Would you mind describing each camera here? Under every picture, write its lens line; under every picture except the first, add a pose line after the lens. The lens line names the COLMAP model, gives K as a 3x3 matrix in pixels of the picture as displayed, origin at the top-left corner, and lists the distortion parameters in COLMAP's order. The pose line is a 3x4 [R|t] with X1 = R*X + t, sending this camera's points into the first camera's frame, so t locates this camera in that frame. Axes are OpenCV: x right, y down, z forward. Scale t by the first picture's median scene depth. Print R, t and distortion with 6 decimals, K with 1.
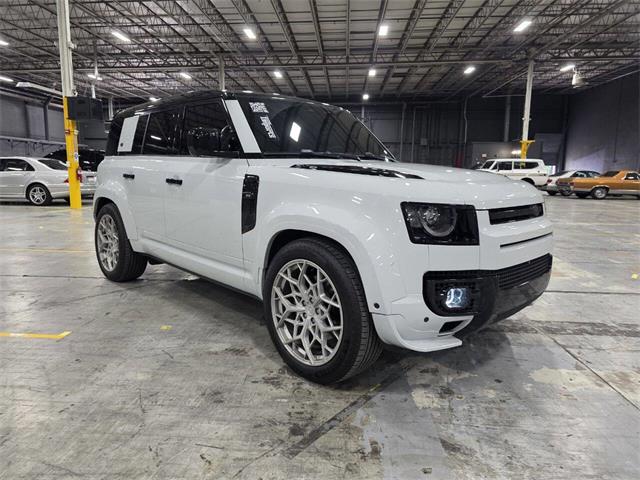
lens RADIAL K [[427.6, 0, 319.9], [0, 427.6, 241.2], [0, 0, 1]] dist [0.047441, -0.039605]
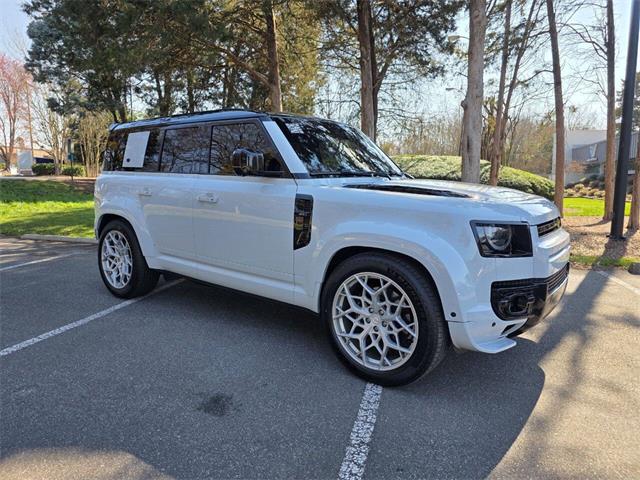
lens RADIAL K [[427.6, 0, 317.4], [0, 427.6, 238.9], [0, 0, 1]] dist [0.047441, -0.039605]
pose [[0.991114, -0.026253, 0.130396, -0.317137], [0.028248, 0.999510, -0.013470, -0.035387], [-0.129978, 0.017033, 0.991371, -0.054995]]
